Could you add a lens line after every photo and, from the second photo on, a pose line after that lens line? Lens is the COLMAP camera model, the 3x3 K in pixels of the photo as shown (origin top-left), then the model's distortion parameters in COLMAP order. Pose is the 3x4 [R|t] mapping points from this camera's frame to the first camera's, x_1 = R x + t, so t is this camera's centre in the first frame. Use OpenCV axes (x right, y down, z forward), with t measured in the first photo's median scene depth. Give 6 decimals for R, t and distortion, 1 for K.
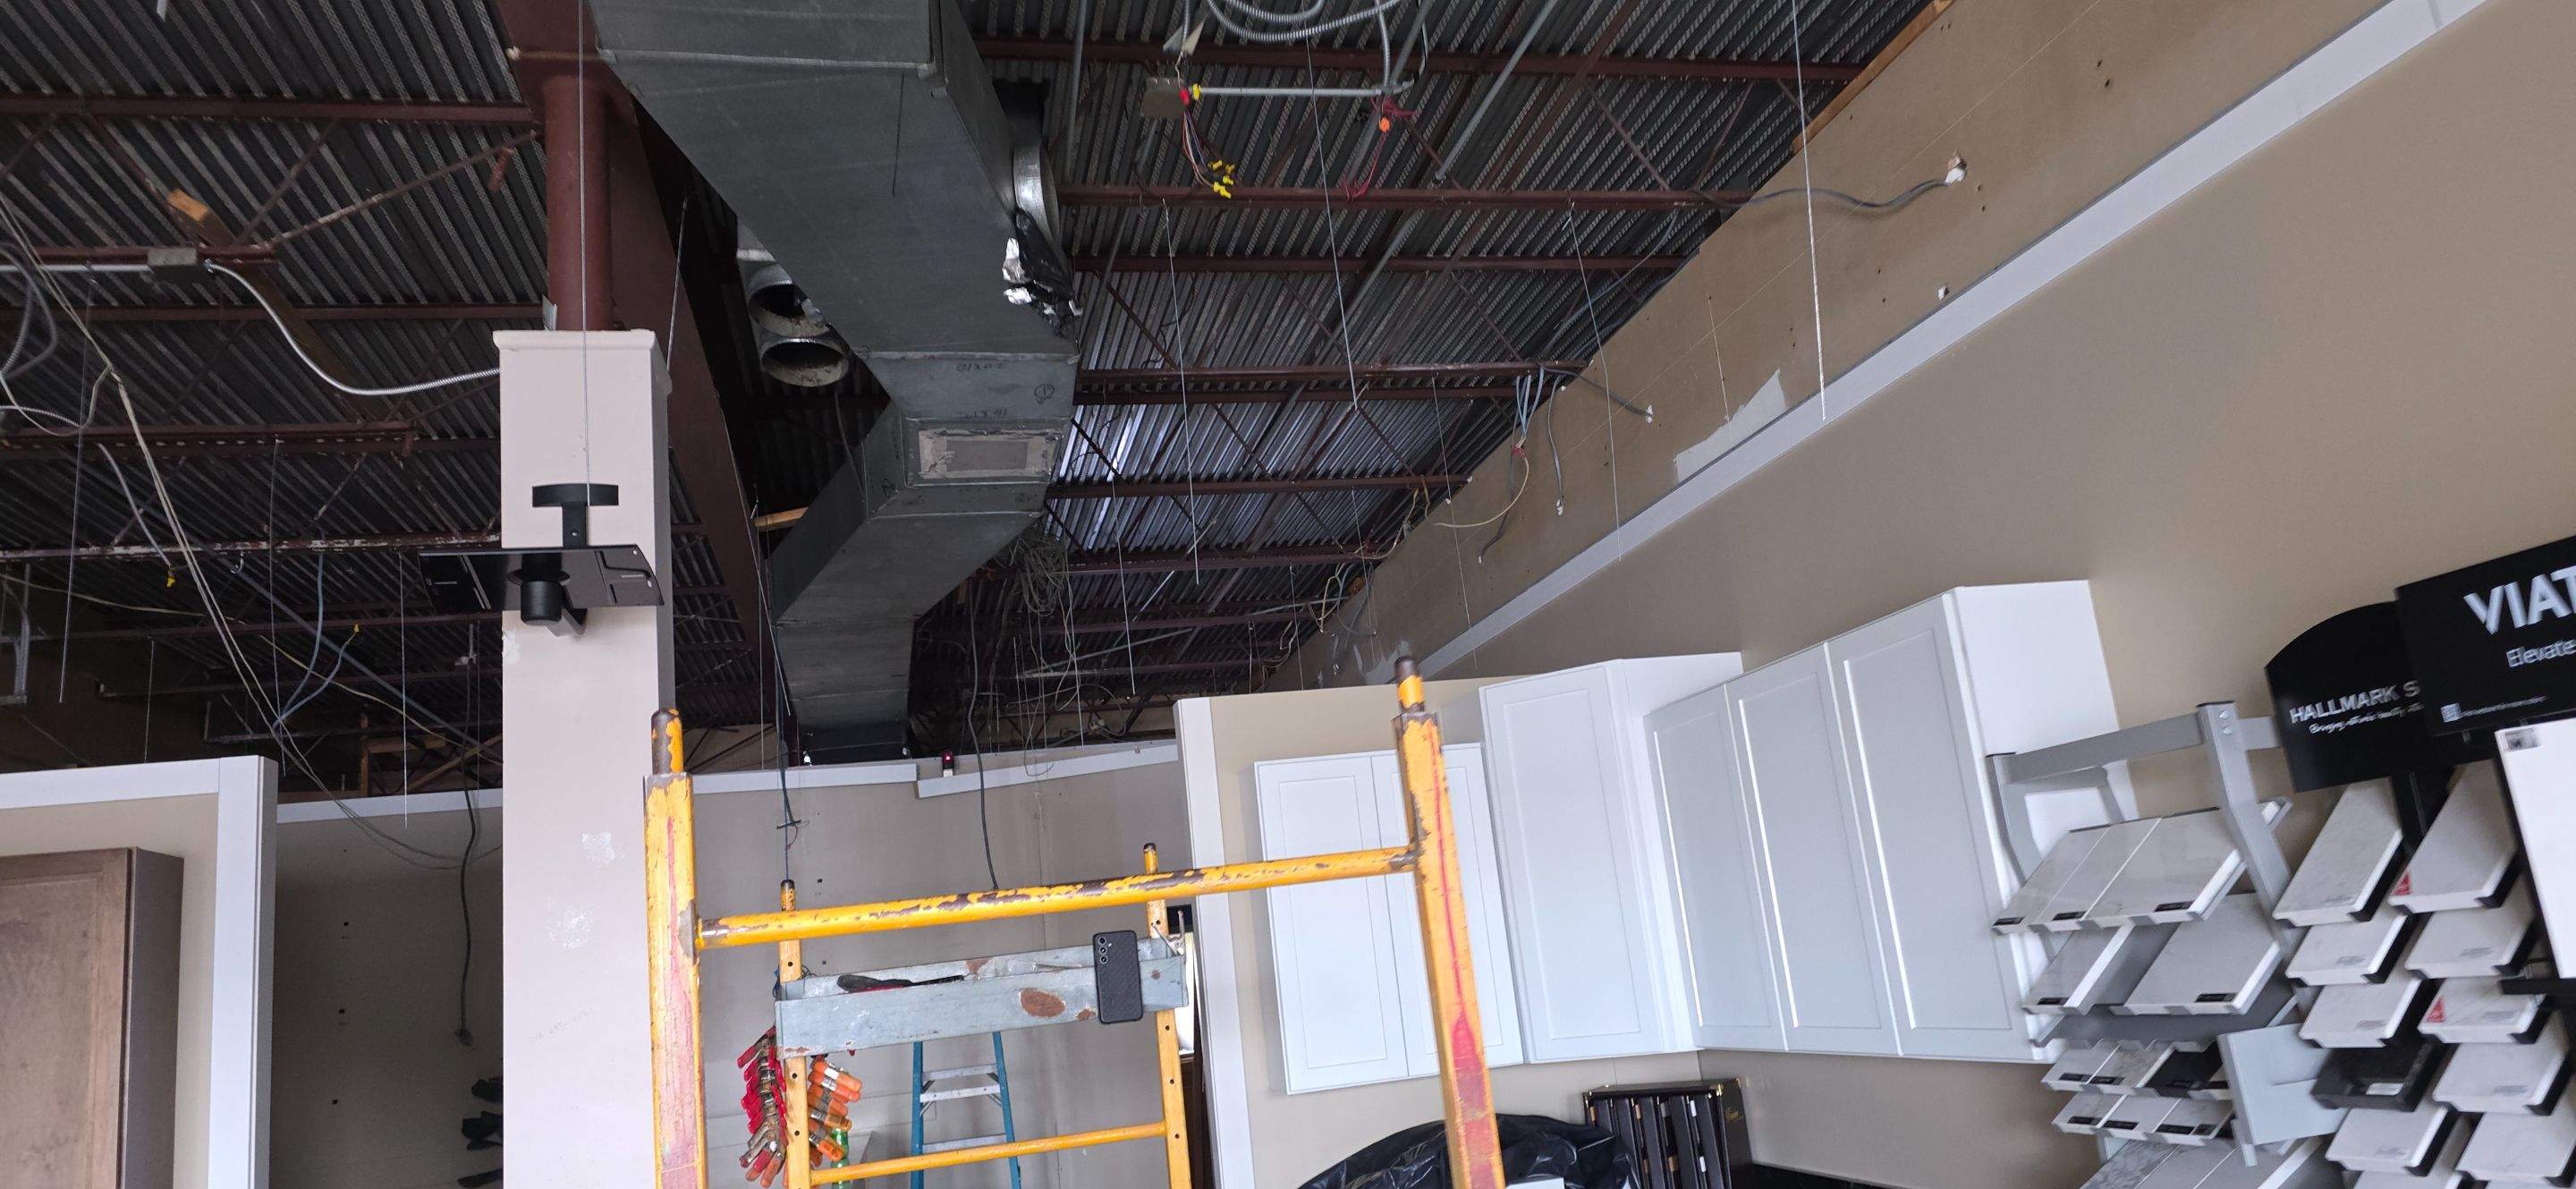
lens RADIAL K [[1673.9, 0, 1307.5], [0, 1673.9, 611.3], [0, 0, 1]] dist [0.083209, -0.080358]
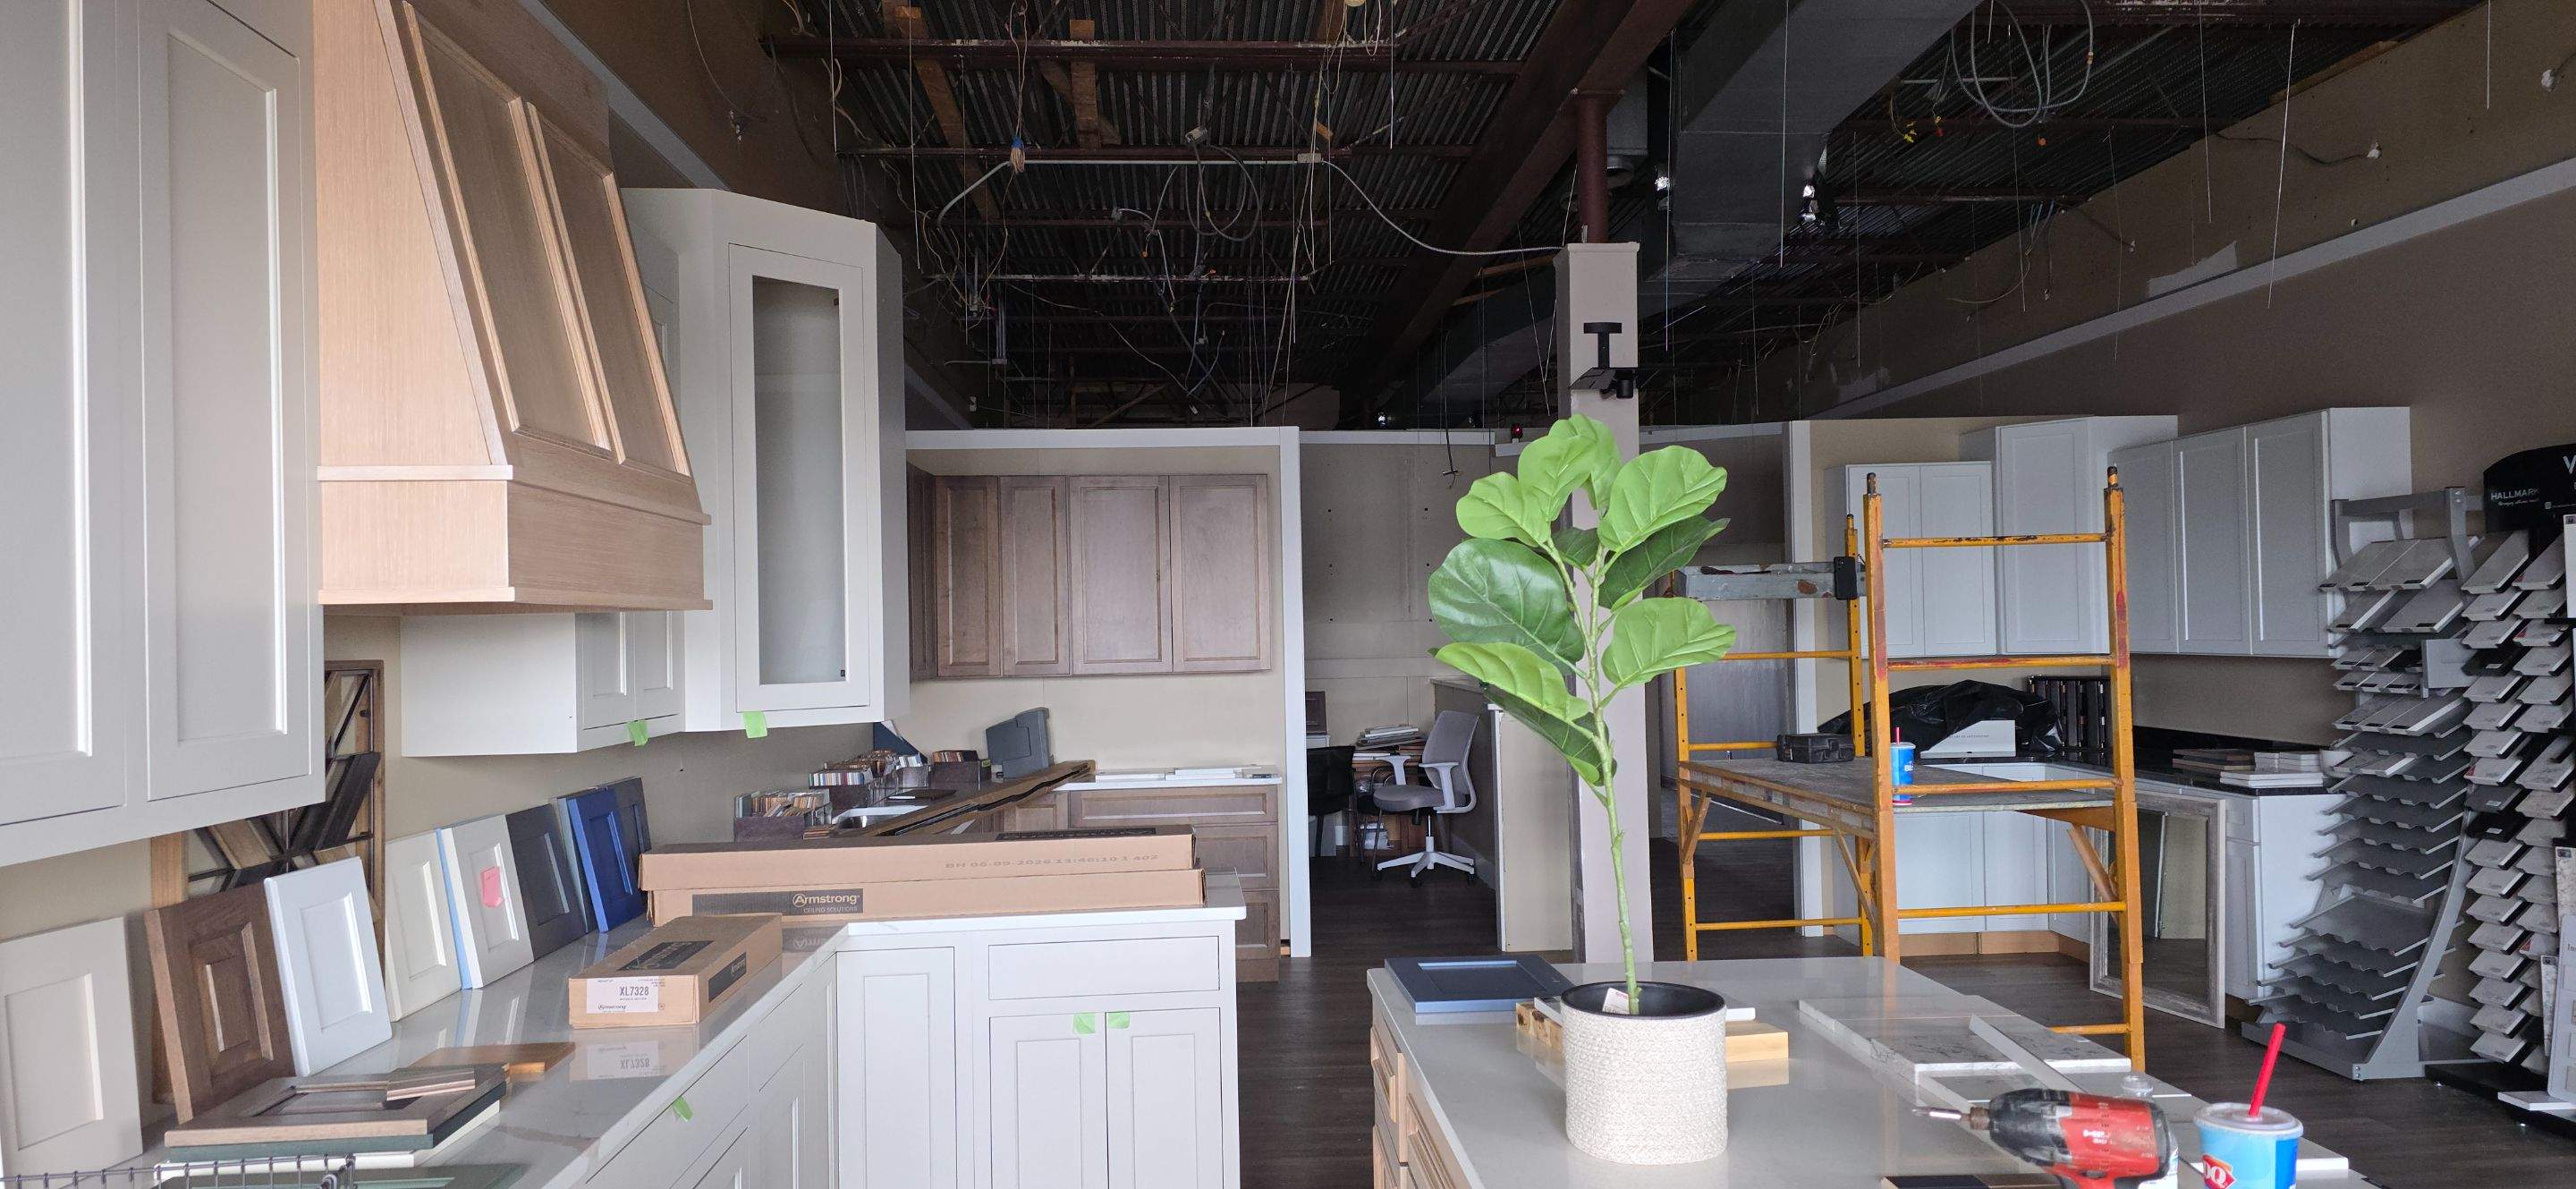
lens RADIAL K [[1673.9, 0, 1301.6], [0, 1673.9, 611.4], [0, 0, 1]] dist [0.083209, -0.080358]
pose [[0.984167, 0.084466, -0.155821, -0.404389], [-0.049621, 0.975292, 0.215273, -0.140354], [0.170154, -0.204133, 0.964042, -1.009084]]
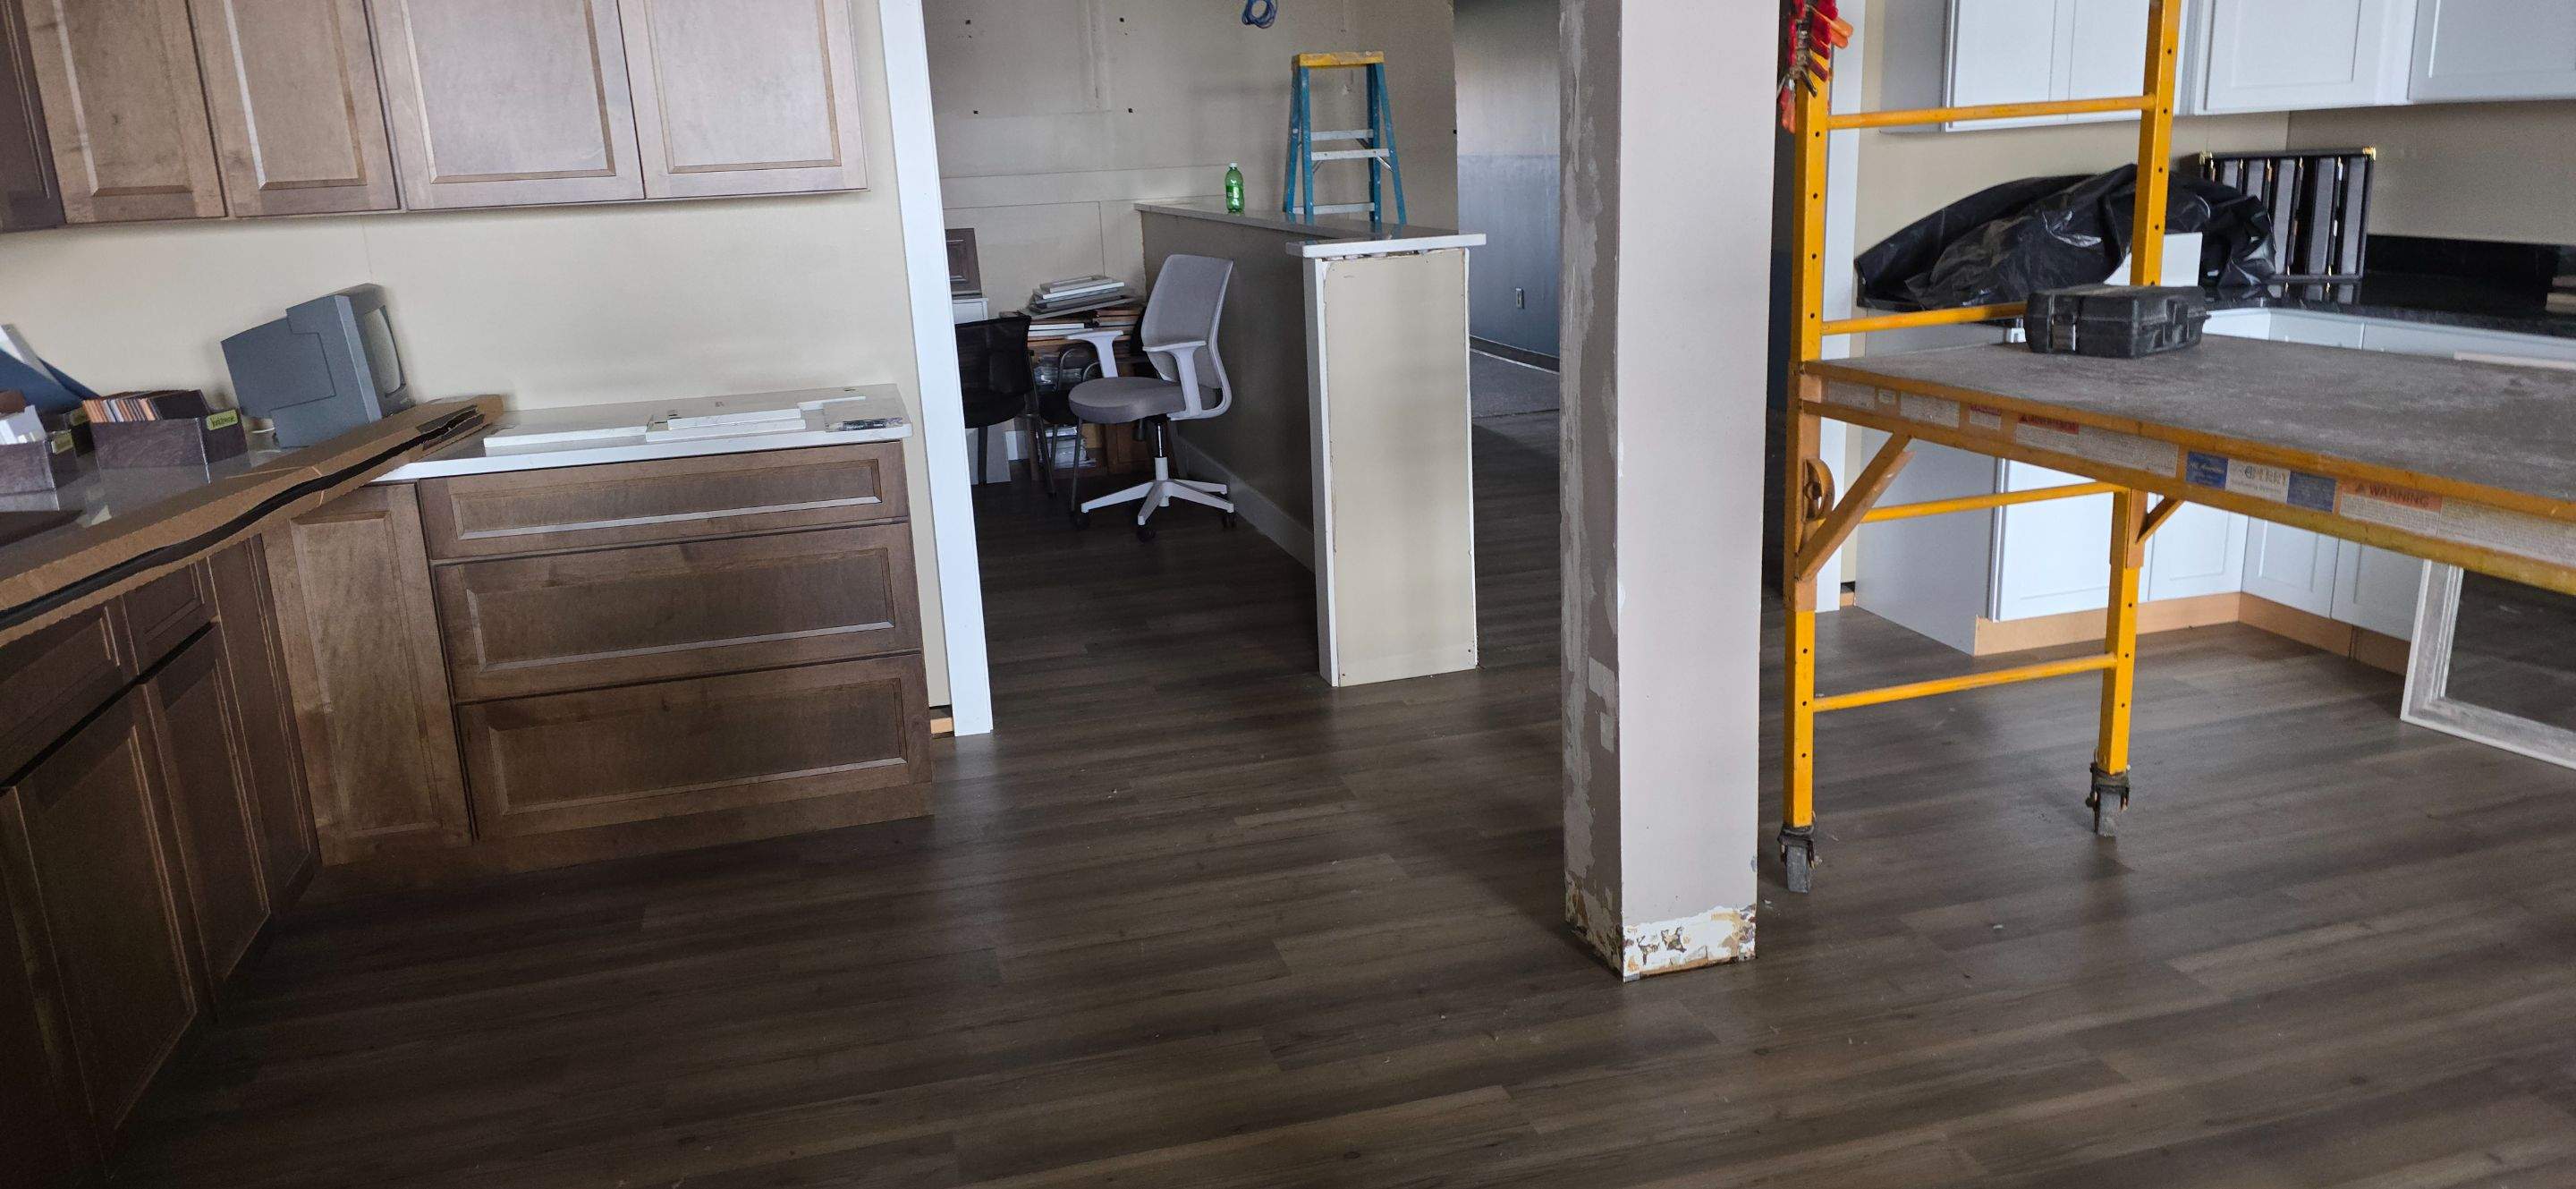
lens RADIAL K [[1673.9, 0, 1265.0], [0, 1673.9, 549.9], [0, 0, 1]] dist [0.083209, -0.080358]
pose [[0.997734, 0.049077, 0.046021, -0.574888], [-0.064162, 0.899887, 0.431378, 0.150180], [-0.020243, -0.433354, 0.900997, 0.066125]]
